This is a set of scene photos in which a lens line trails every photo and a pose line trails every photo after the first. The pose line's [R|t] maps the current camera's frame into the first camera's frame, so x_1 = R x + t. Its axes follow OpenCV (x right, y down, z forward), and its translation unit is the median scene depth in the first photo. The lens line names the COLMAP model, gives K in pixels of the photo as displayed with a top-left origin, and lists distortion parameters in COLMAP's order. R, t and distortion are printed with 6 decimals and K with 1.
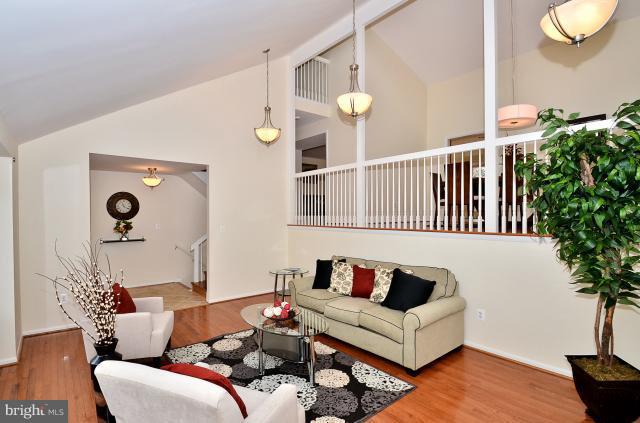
lens RADIAL K [[311.5, 0, 308.3], [0, 311.5, 212.2], [0, 0, 1]] dist [0.001041, -0.000132]
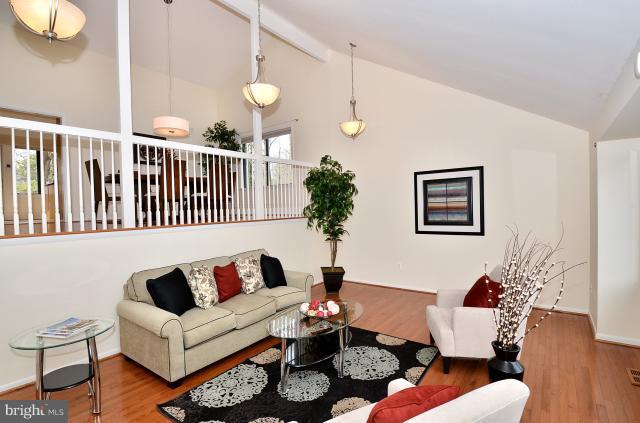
lens RADIAL K [[311.5, 0, 308.3], [0, 311.5, 212.2], [0, 0, 1]] dist [0.001041, -0.000132]
pose [[-0.233737, -0.007383, 0.972272, -0.776595], [0.011565, 0.999879, 0.010373, 0.014553], [-0.972231, 0.013669, -0.233623, 0.986712]]
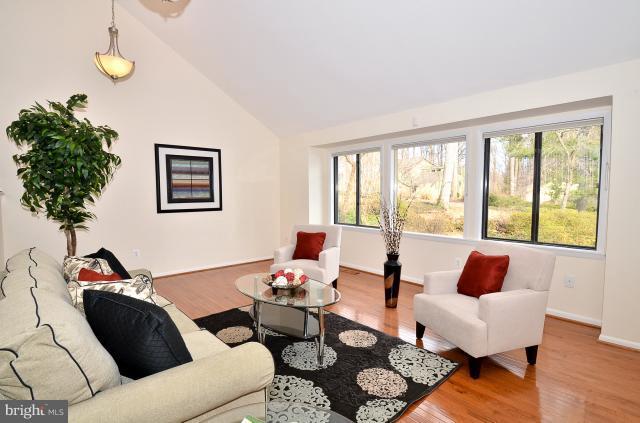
lens RADIAL K [[324.0, 0, 309.5], [0, 324.0, 209.4], [0, 0, 1]] dist [-0.001032, -0.000856]
pose [[-0.999665, 0.008741, -0.024345, -0.106691], [0.007852, 0.999306, 0.036410, 0.072582], [0.024646, 0.036207, -0.999040, 1.498560]]
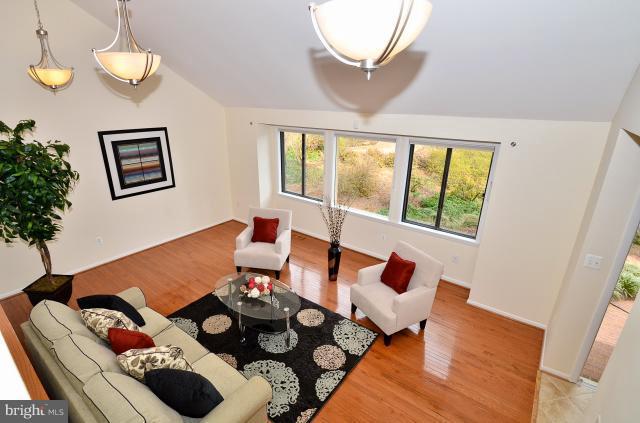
lens RADIAL K [[324.0, 0, 309.5], [0, 324.0, 209.4], [0, 0, 1]] dist [-0.001032, -0.000856]
pose [[-0.975329, 0.071289, -0.208929, -0.039248], [0.001828, 0.948999, 0.315275, -0.251869], [0.220749, 0.307114, -0.925716, 1.613481]]
